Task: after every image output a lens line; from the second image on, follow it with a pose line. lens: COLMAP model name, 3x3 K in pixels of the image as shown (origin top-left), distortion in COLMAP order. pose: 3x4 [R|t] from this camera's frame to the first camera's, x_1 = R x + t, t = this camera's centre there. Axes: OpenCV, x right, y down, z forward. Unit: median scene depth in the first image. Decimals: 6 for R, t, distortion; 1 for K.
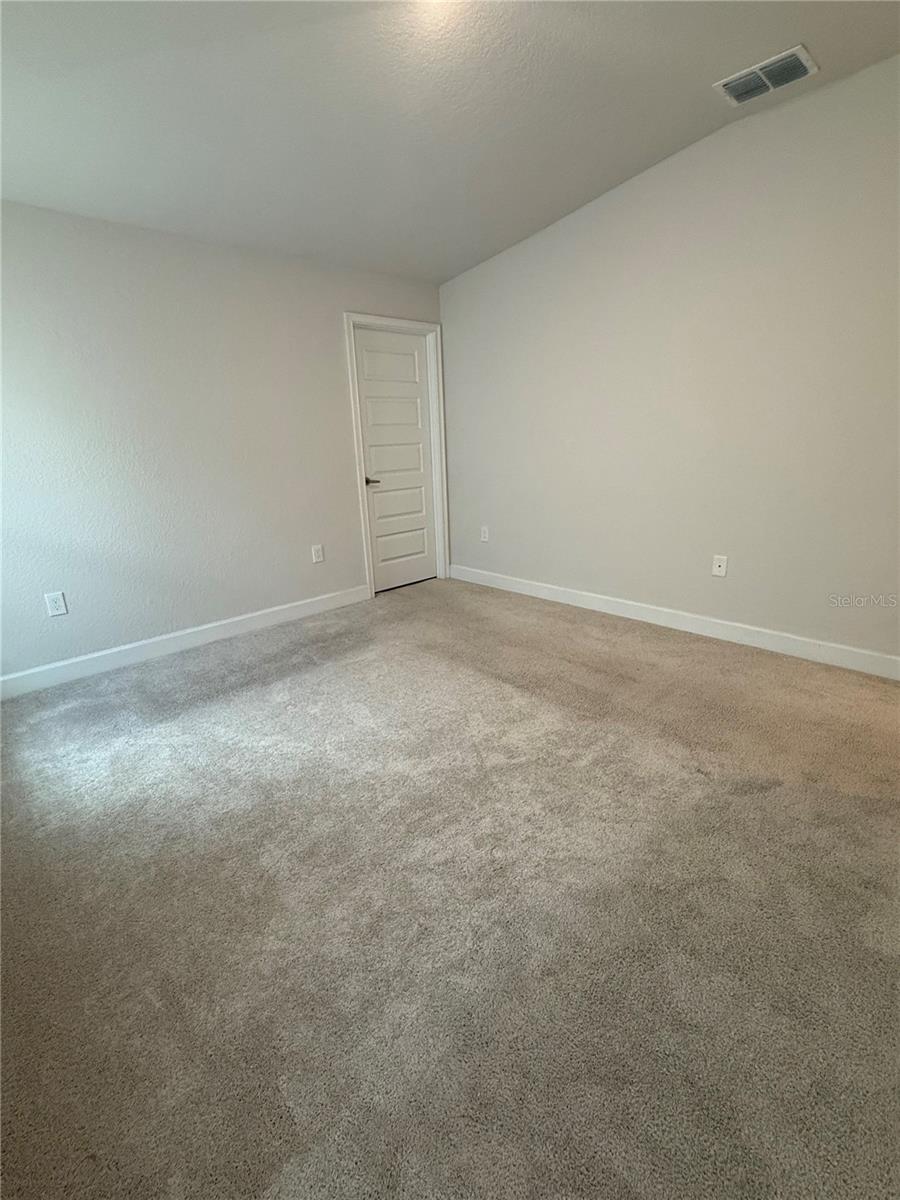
lens RADIAL K [[545.1, 0, 445.1], [0, 545.1, 594.0], [0, 0, 1]] dist [0.001348, -0.000034]
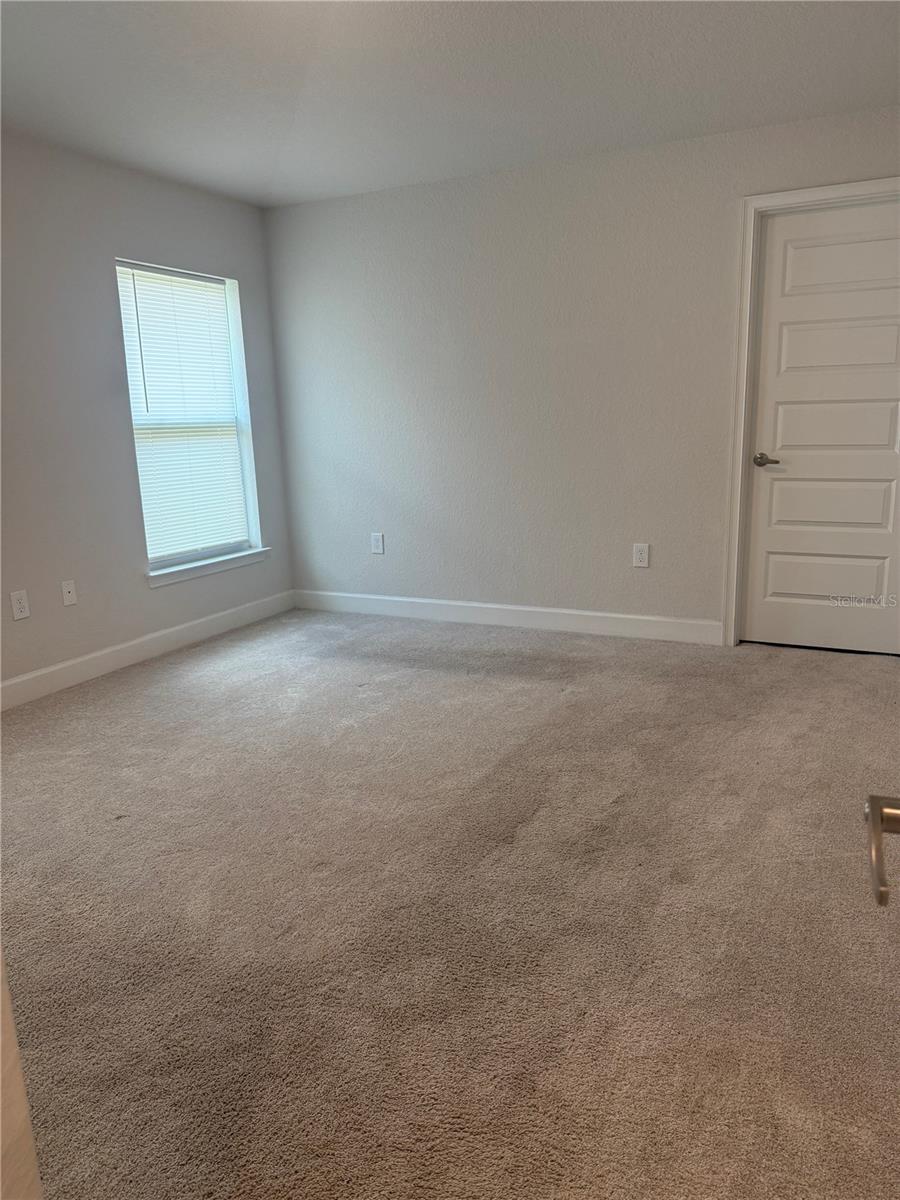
lens RADIAL K [[824.3, 0, 446.5], [0, 824.3, 603.1], [0, 0, 1]] dist [0.009662, -0.015648]
pose [[0.348546, 0.231009, -0.908378, 0.708974], [-0.244931, 0.957925, 0.149629, -0.120355], [0.904723, 0.170337, 0.390462, 0.393793]]
